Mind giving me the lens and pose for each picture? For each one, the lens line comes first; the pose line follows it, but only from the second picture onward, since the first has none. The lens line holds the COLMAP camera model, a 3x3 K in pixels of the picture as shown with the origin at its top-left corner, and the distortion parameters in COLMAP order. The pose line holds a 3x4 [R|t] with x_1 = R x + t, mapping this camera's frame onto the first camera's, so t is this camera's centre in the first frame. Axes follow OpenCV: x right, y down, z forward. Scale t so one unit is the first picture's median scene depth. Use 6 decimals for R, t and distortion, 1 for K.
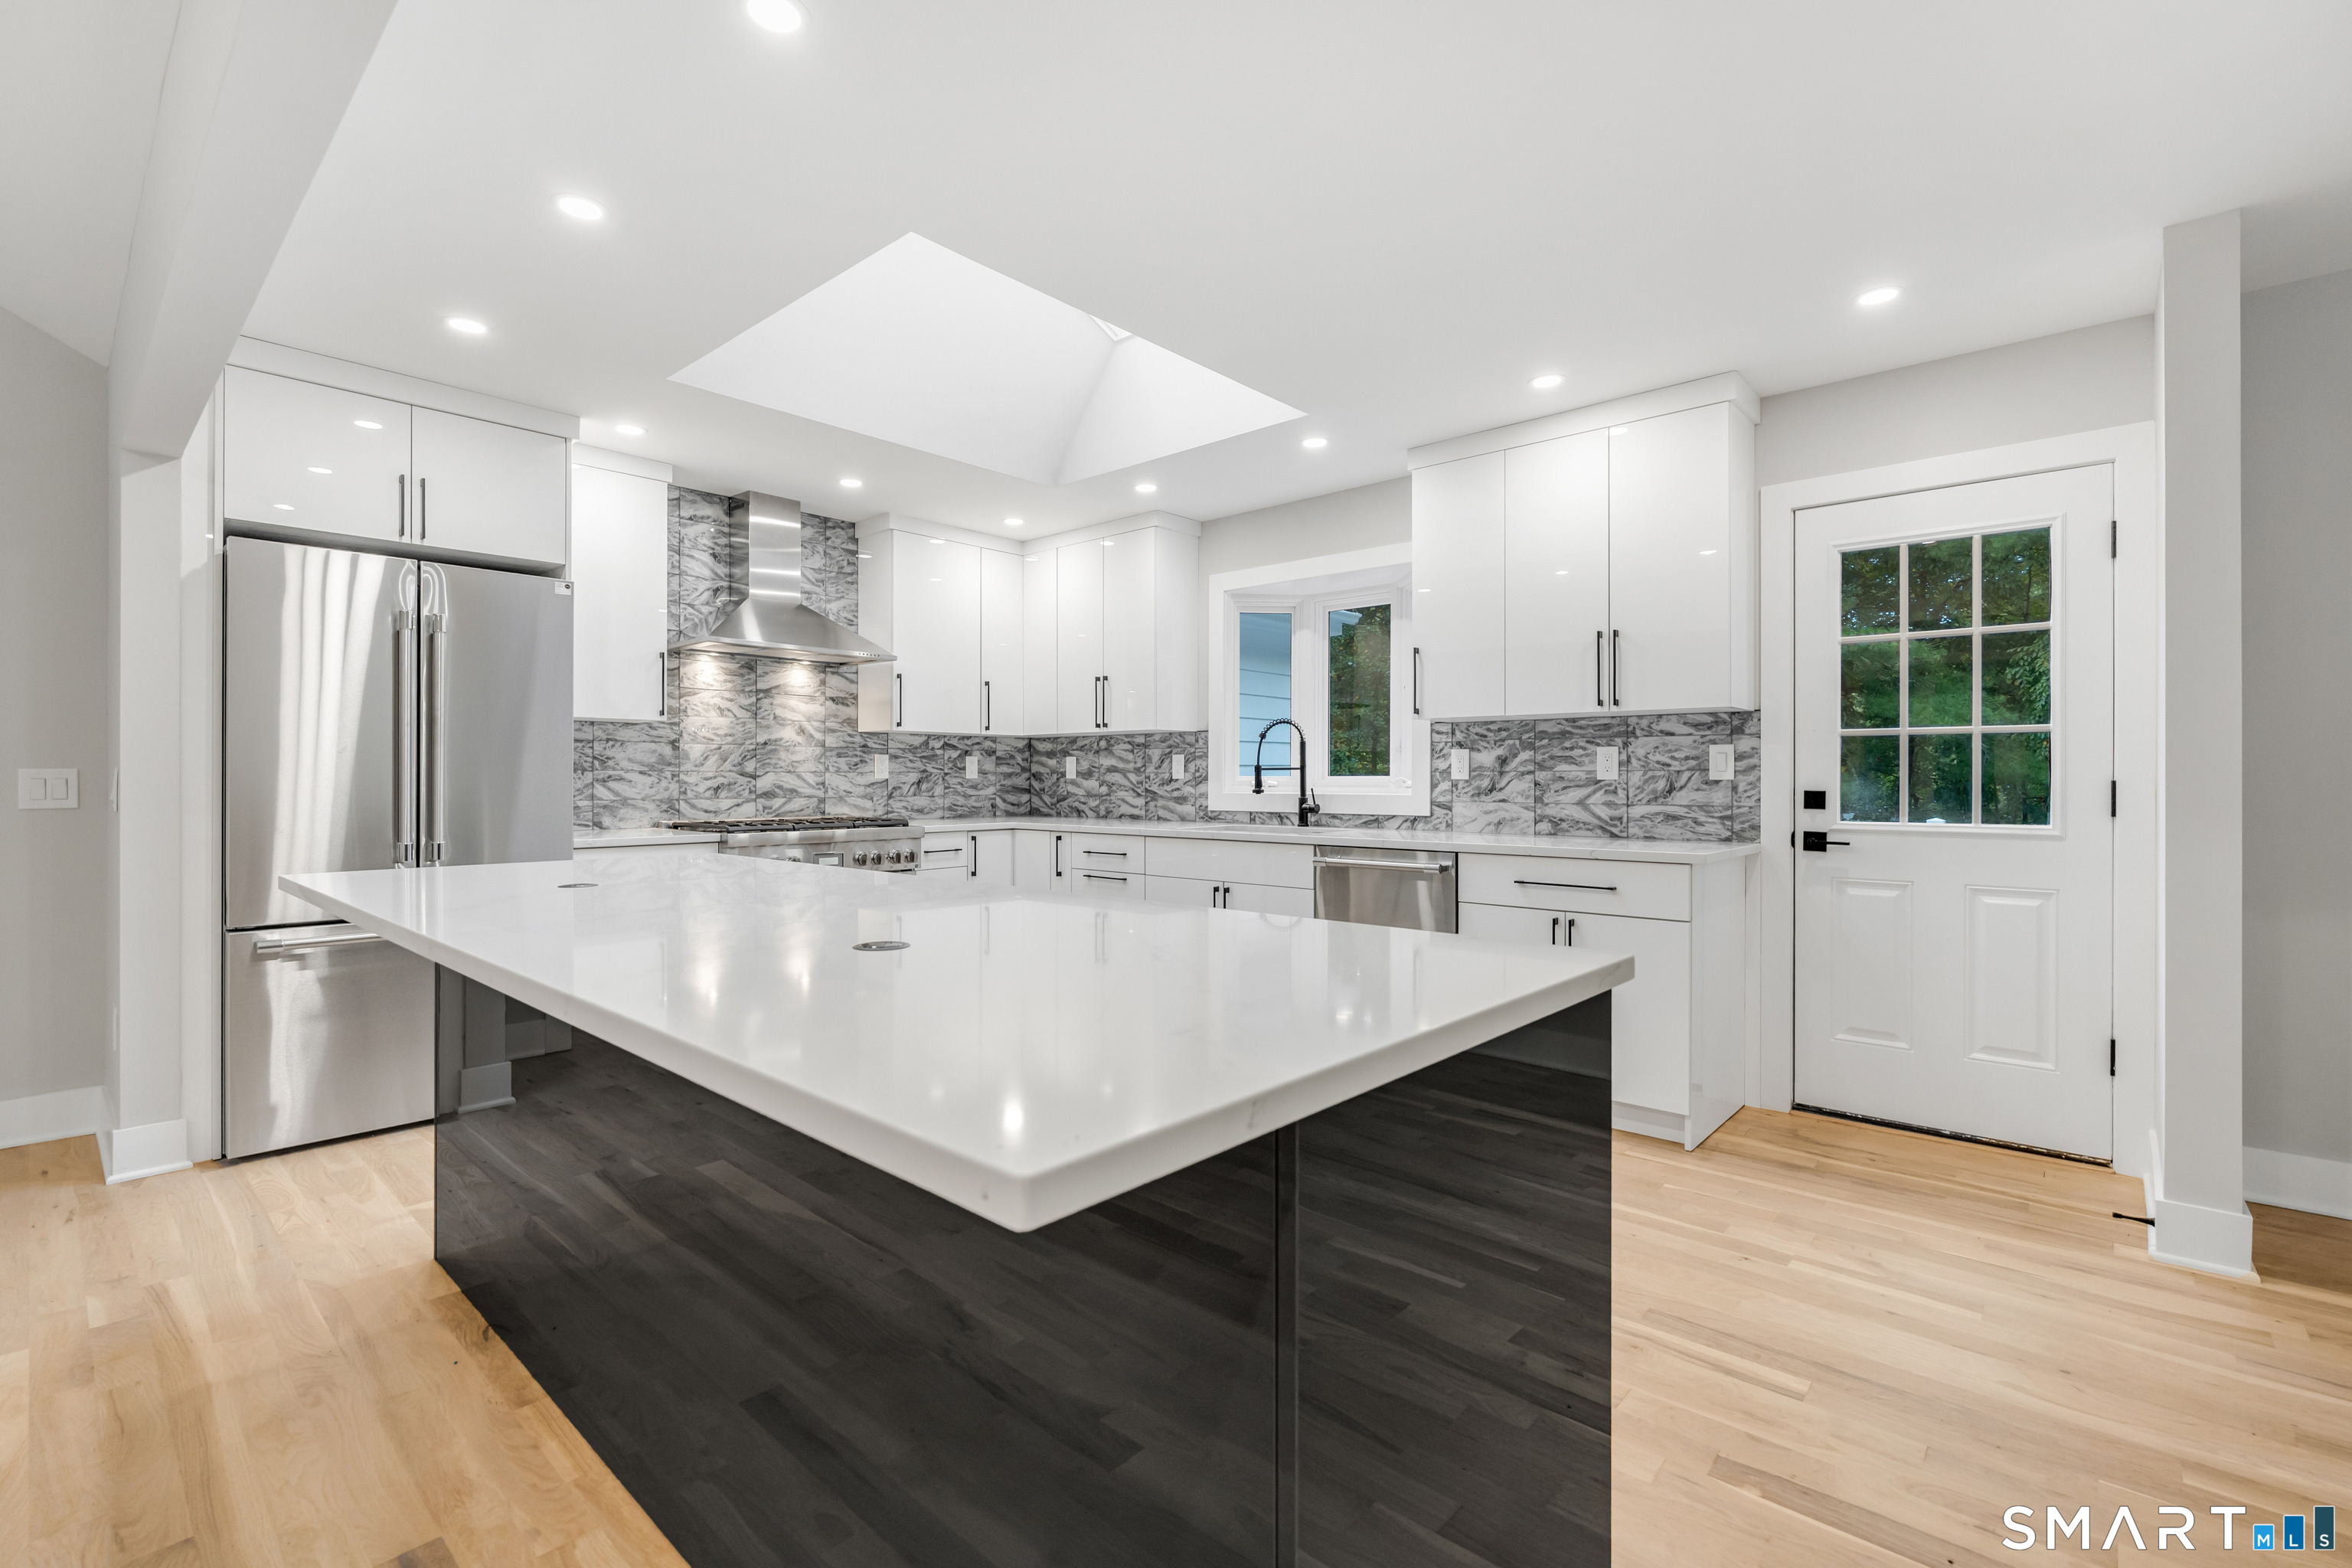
lens RADIAL K [[1031.9, 0, 1181.0], [0, 1031.9, 779.8], [0, 0, 1]] dist [-0.005752, 0.000033]
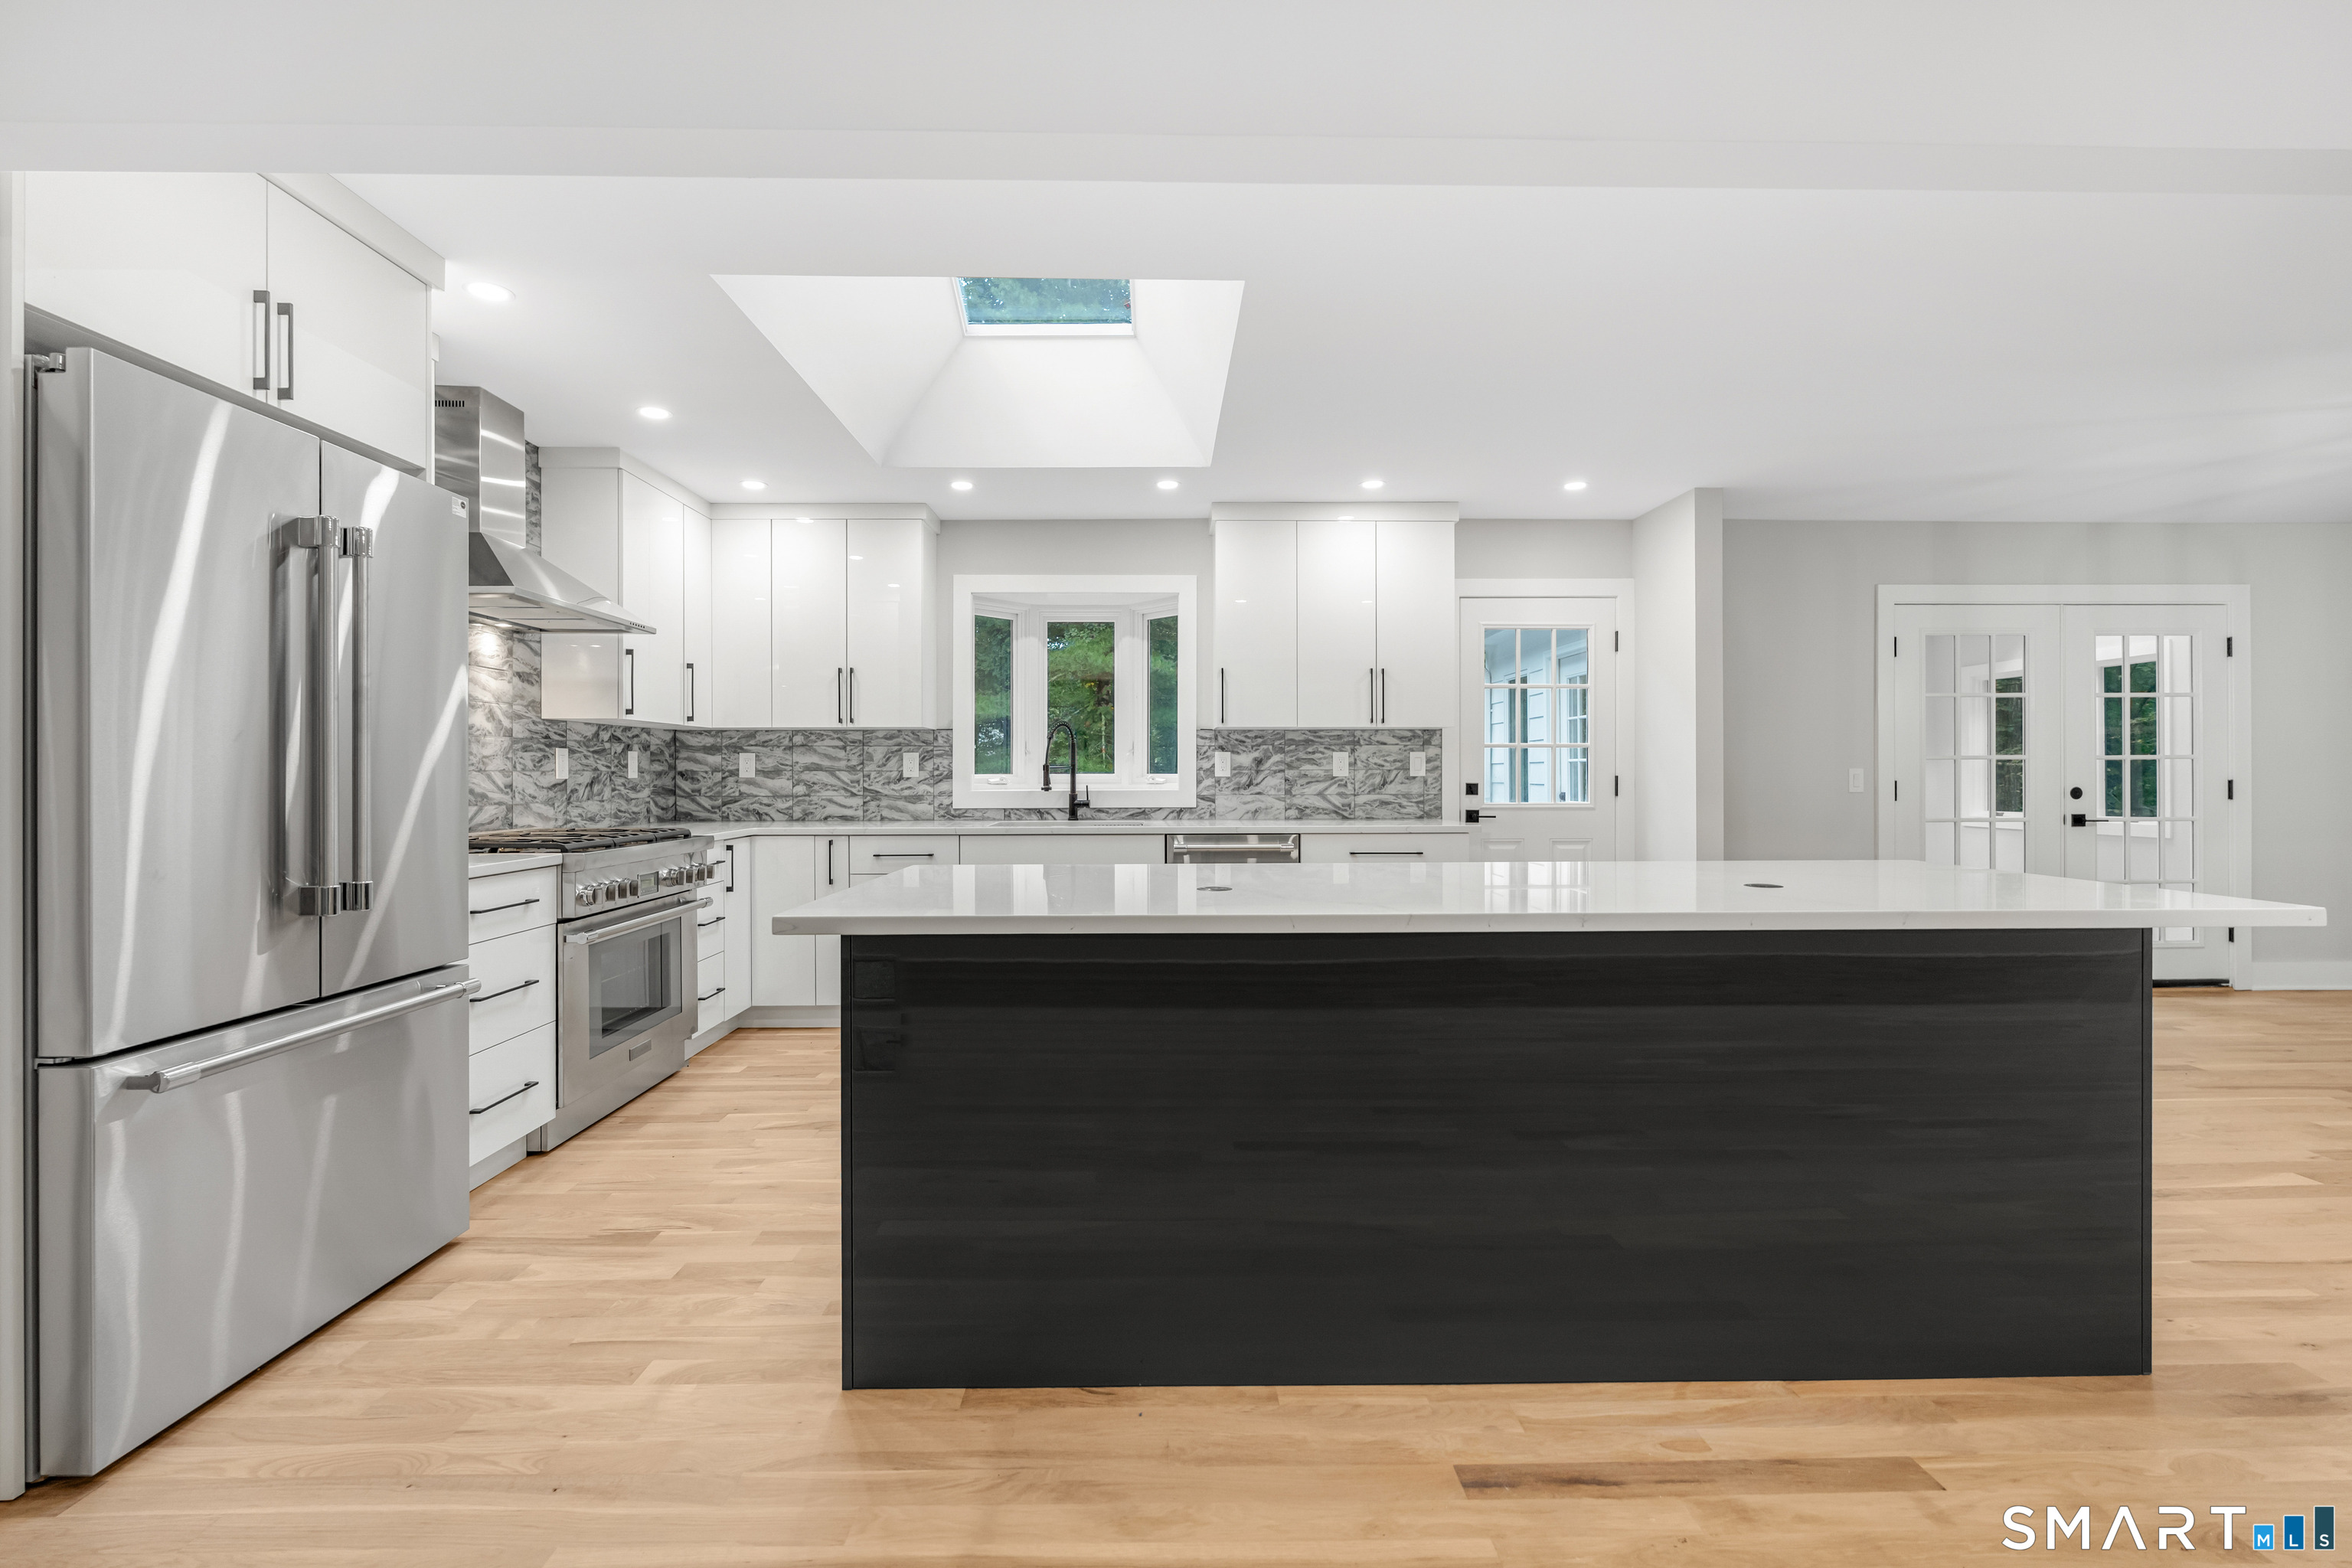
lens RADIAL K [[1039.8, 0, 1174.9], [0, 1039.8, 773.3], [0, 0, 1]] dist [-0.007539, 0.000809]
pose [[0.734179, -0.002476, 0.678952, -0.563850], [0.004232, 0.999991, -0.000930, -0.003182], [-0.678943, 0.003556, 0.734182, 0.125708]]
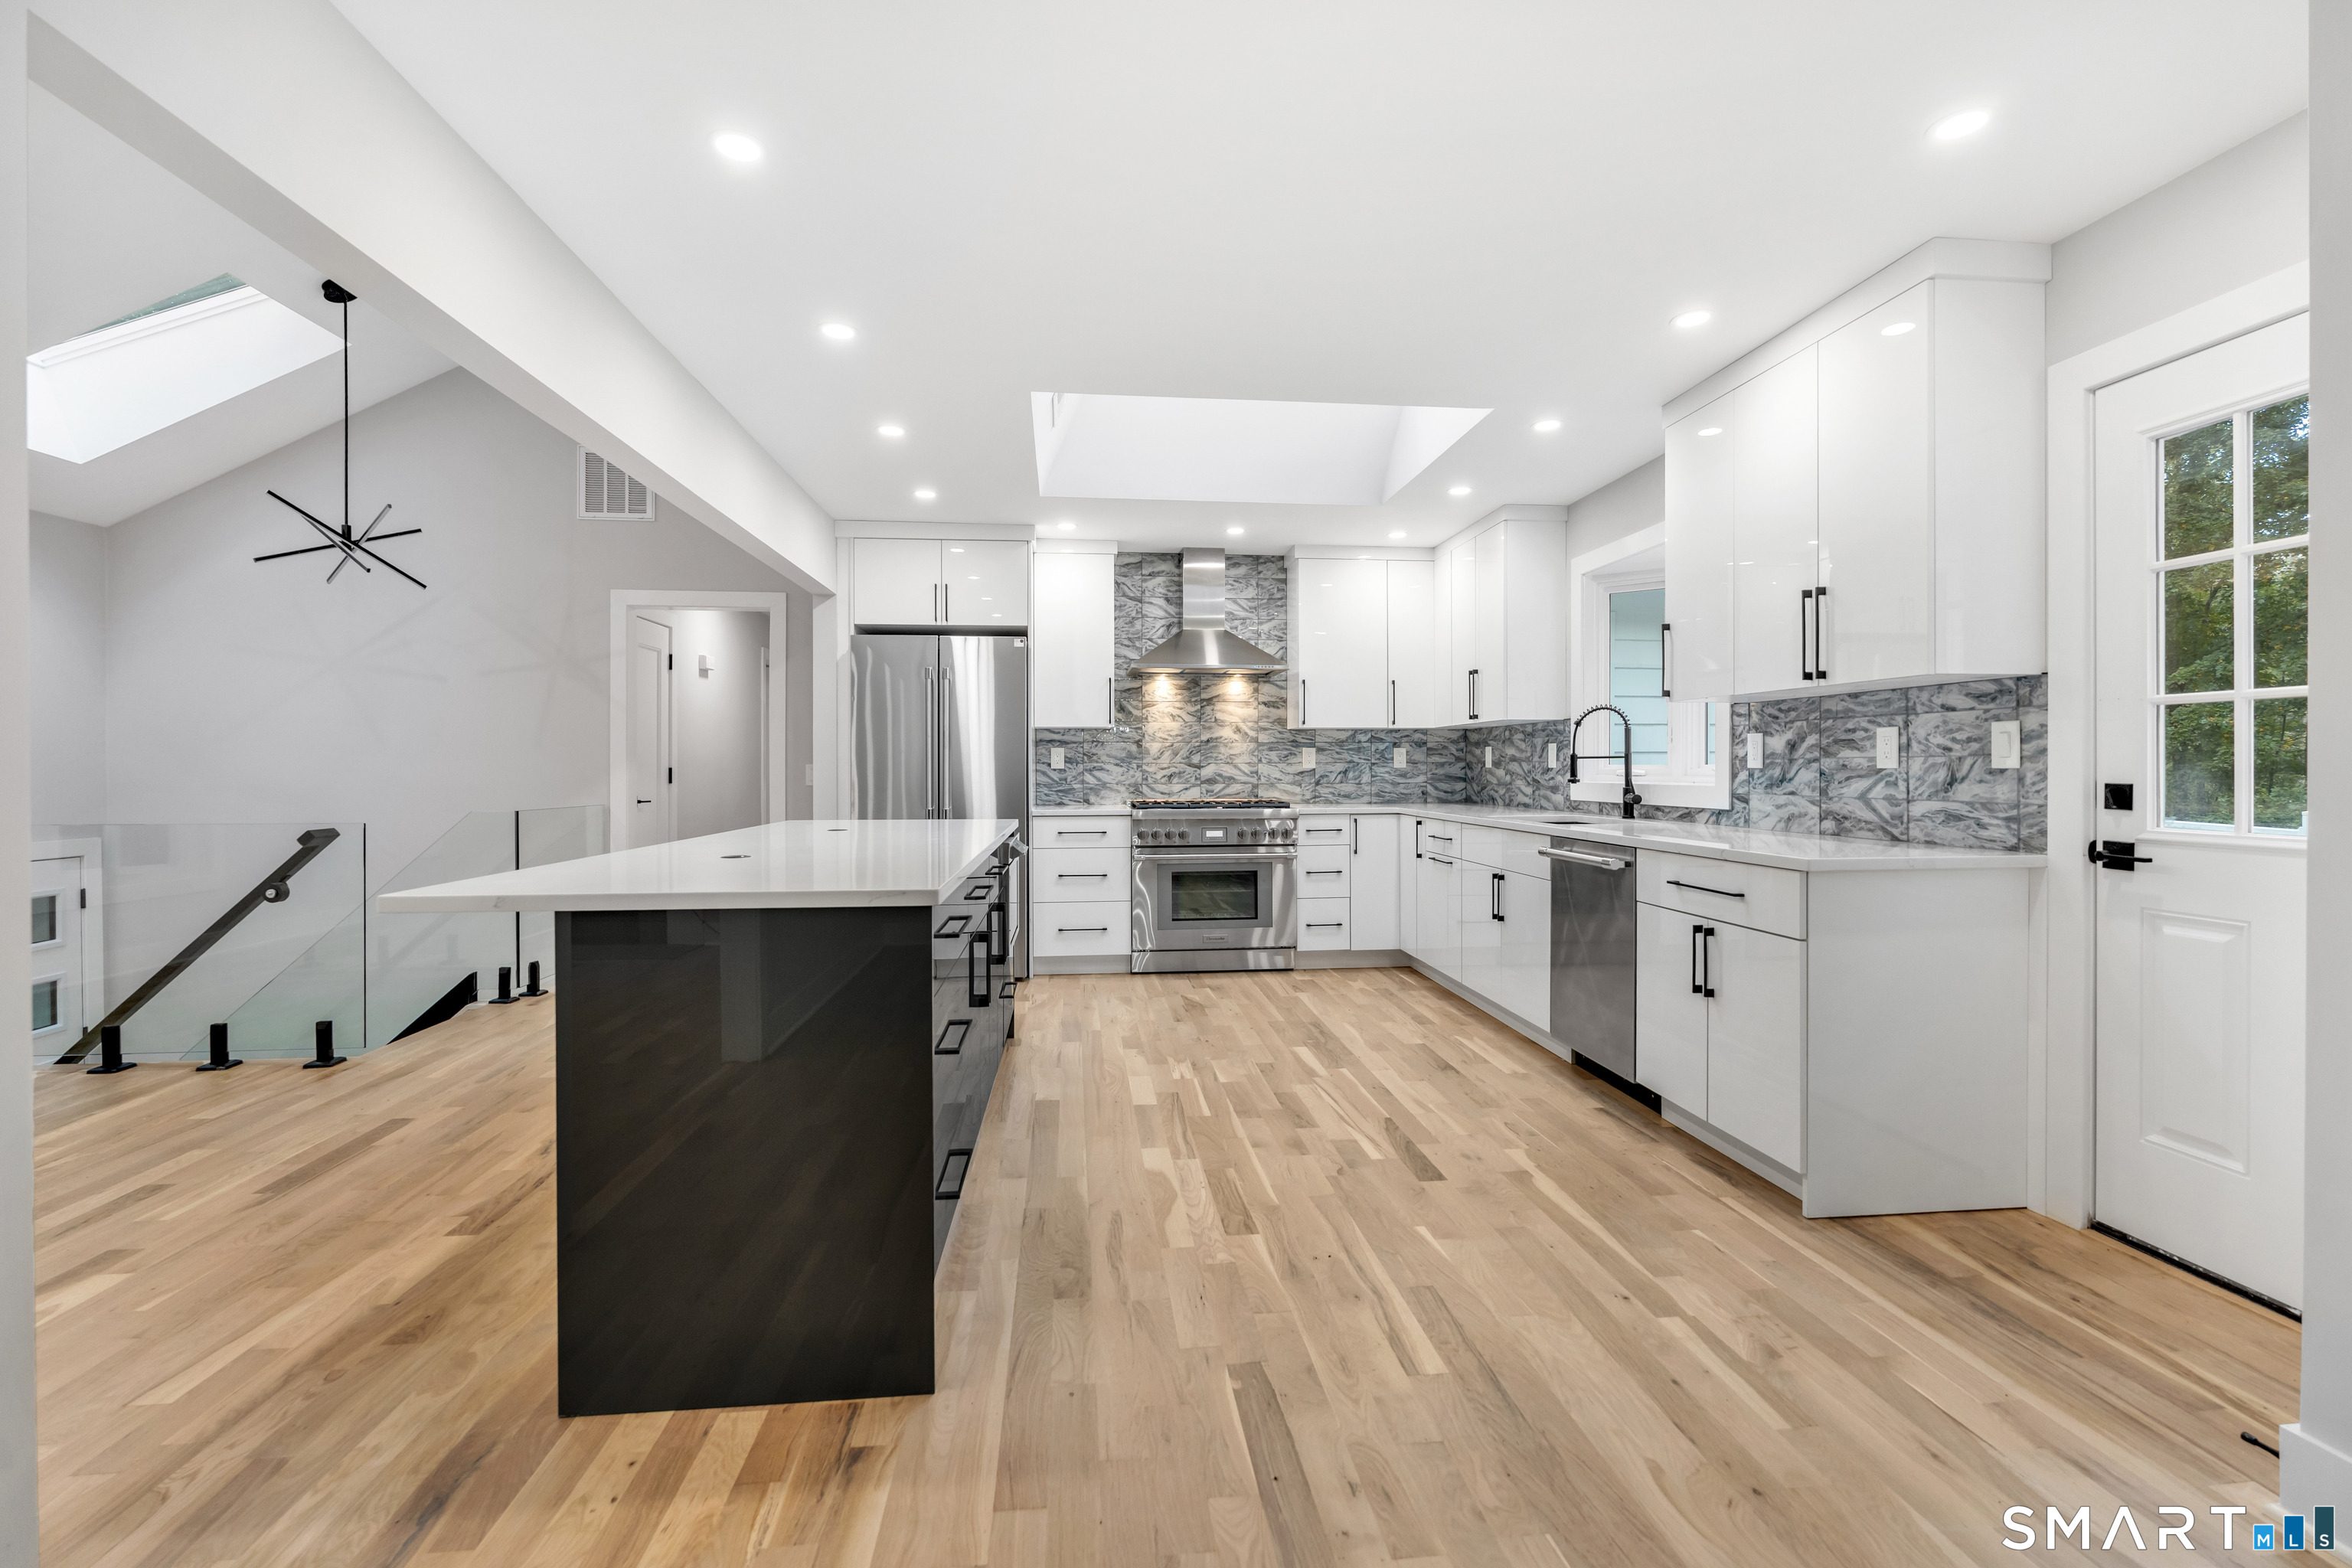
lens RADIAL K [[1023.9, 0, 1181.8], [0, 1023.9, 776.1], [0, 0, 1]] dist [-0.006416, 0.000190]
pose [[0.739783, 0.003120, -0.672838, 0.456954], [0.002086, 0.999974, 0.006931, -0.000580], [0.672842, -0.006531, 0.739757, 0.039601]]
